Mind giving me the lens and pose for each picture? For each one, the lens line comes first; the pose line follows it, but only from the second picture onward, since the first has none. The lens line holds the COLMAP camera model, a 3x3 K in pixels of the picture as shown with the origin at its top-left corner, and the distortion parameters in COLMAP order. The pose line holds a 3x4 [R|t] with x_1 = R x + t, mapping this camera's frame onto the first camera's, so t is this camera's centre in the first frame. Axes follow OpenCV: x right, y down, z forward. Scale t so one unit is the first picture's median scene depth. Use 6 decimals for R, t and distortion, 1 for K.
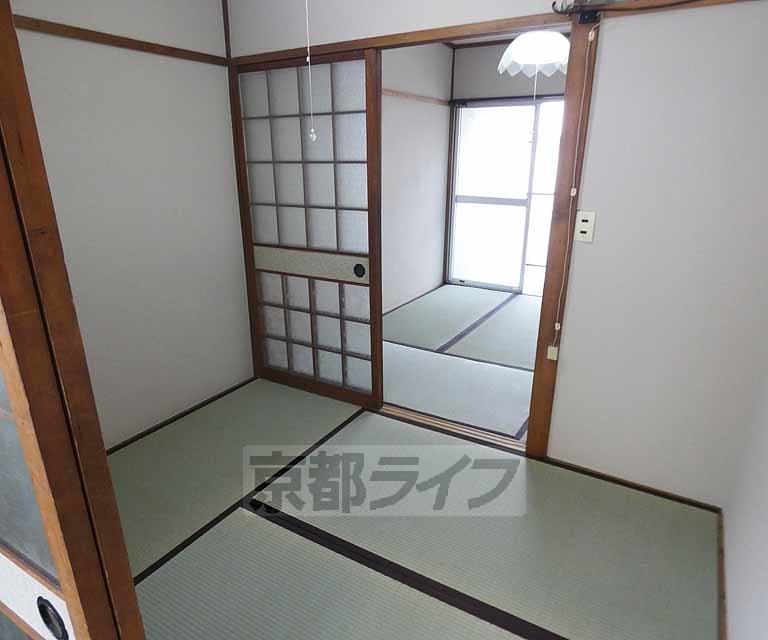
lens RADIAL K [[504.3, 0, 379.3], [0, 504.3, 321.2], [0, 0, 1]] dist [-0.002330, -0.006207]
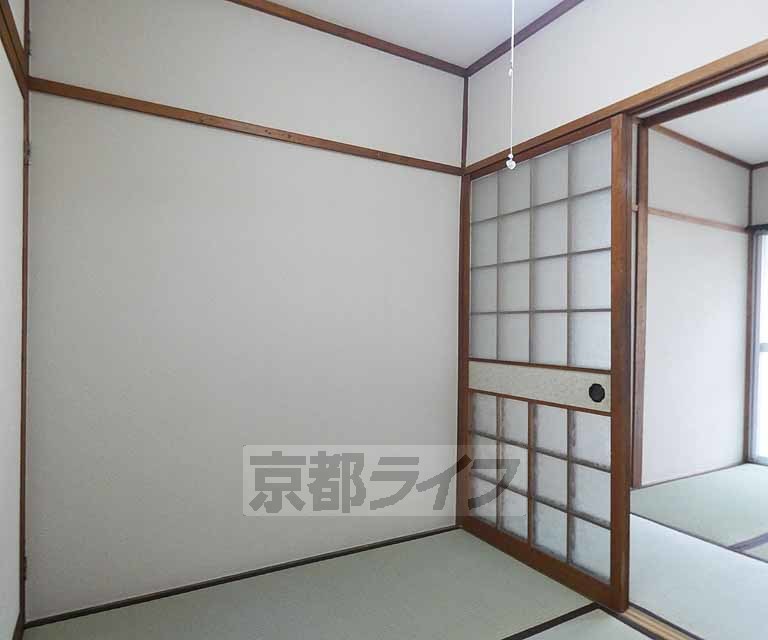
lens RADIAL K [[504.3, 0, 379.7], [0, 504.3, 321.2], [0, 0, 1]] dist [-0.002330, -0.006207]
pose [[0.874464, 0.015626, -0.484838, 0.033934], [-0.168332, 0.947149, -0.273082, 0.047393], [0.454946, 0.320414, 0.830878, 0.201548]]
